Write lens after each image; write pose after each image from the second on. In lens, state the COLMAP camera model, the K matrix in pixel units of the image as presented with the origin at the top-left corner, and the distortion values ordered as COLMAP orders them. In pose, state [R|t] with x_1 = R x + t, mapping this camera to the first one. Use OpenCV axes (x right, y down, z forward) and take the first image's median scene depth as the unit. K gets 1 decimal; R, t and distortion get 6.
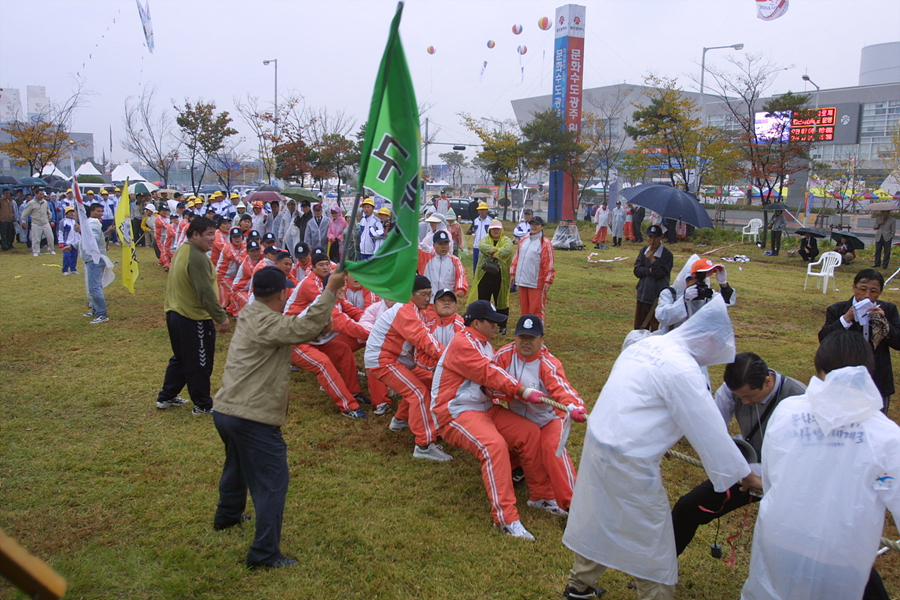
lens RADIAL K [[775.5, 0, 450.0], [0, 775.5, 300.0], [0, 0, 1]] dist [-0.061180, -0.004253]
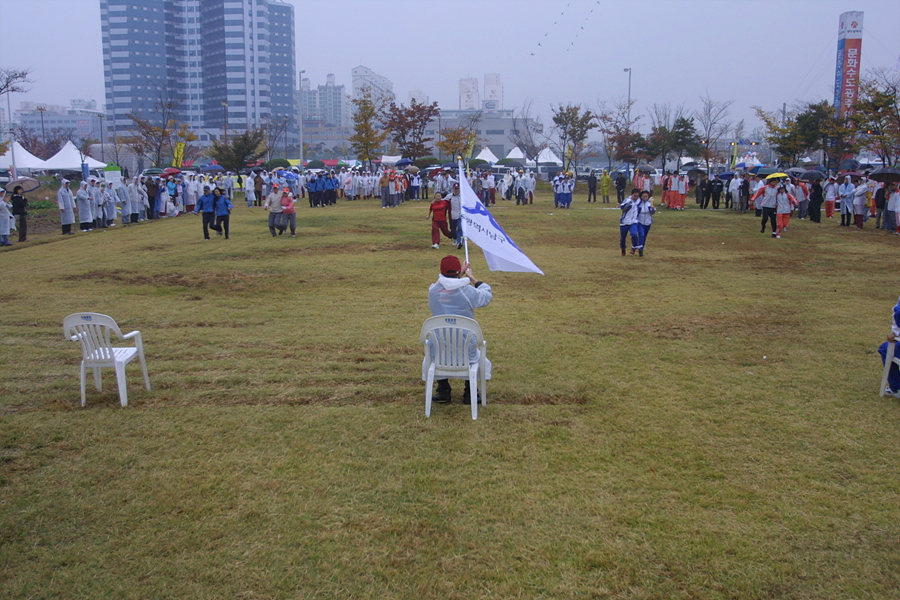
lens RADIAL K [[865.9, 0, 450.0], [0, 865.9, 299.8], [0, 0, 1]] dist [0.002507, 0.000000]
pose [[0.853934, 0.065065, -0.516298, 0.312522], [-0.061668, 0.997814, 0.023750, 0.064889], [0.516715, 0.011558, 0.856080, -0.429590]]
